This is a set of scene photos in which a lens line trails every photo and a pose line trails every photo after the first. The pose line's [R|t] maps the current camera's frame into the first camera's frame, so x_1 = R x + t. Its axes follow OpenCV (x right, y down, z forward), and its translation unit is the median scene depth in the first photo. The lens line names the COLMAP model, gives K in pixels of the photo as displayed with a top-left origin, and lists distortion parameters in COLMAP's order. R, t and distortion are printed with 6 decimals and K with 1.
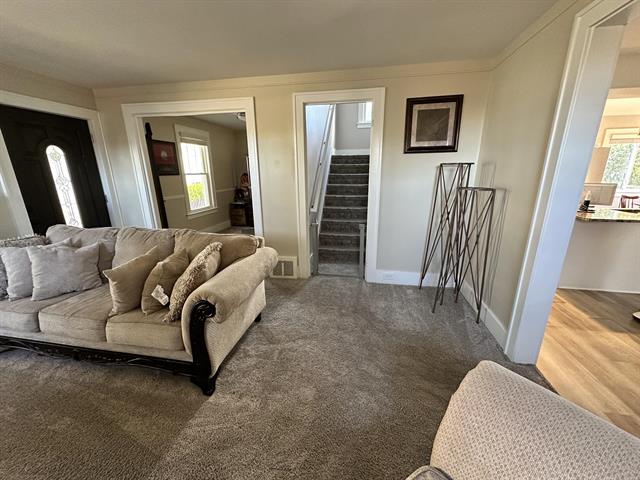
lens RADIAL K [[254.4, 0, 324.7], [0, 254.4, 239.2], [0, 0, 1]] dist [-0.002422, 0.000643]
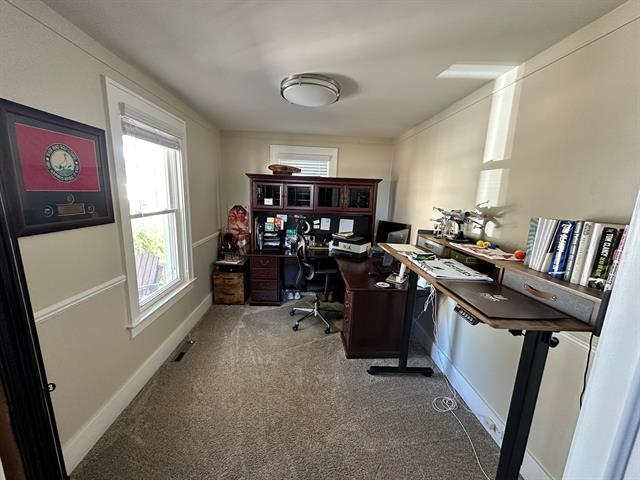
lens RADIAL K [[254.4, 0, 318.4], [0, 254.4, 241.5], [0, 0, 1]] dist [-0.002422, 0.000643]
pose [[0.975704, 0.005773, 0.219015, -0.378088], [0.010163, 0.997384, -0.071564, -0.201031], [-0.218855, 0.072051, 0.973094, 0.607557]]
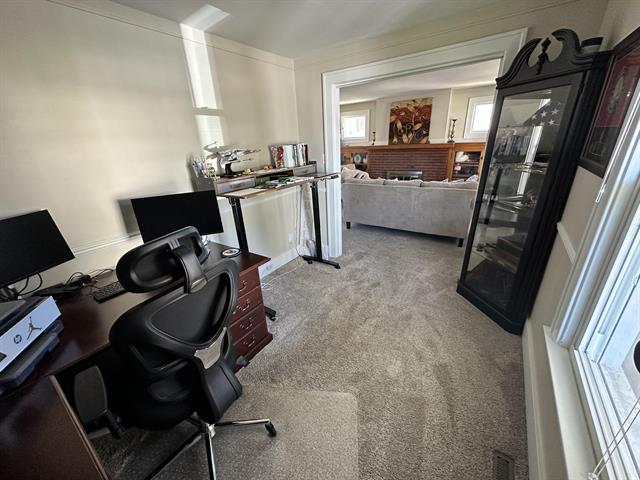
lens RADIAL K [[254.4, 0, 322.1], [0, 254.4, 239.0], [0, 0, 1]] dist [-0.002422, 0.000643]
pose [[-0.902945, -0.106660, 0.416310, -0.456092], [0.168042, 0.803960, 0.570447, -0.390827], [-0.395541, 0.585040, -0.708008, 1.329466]]
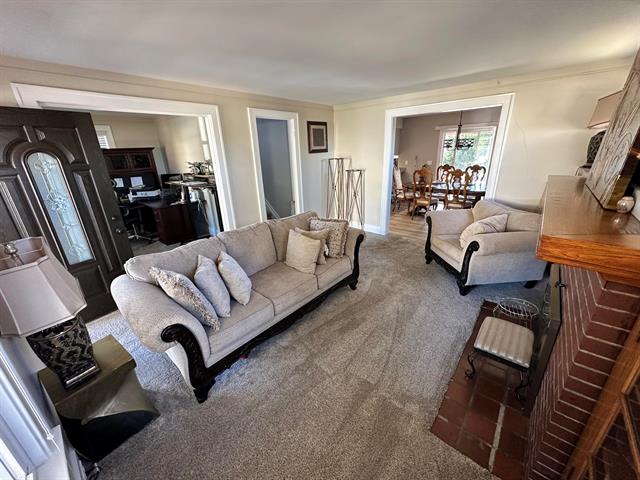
lens RADIAL K [[254.4, 0, 317.0], [0, 254.4, 237.3], [0, 0, 1]] dist [-0.002422, 0.000643]
pose [[0.523100, -0.286023, 0.802843, -0.704583], [0.251913, 0.951804, 0.174956, -0.054647], [-0.814191, 0.110727, 0.569941, 0.036693]]
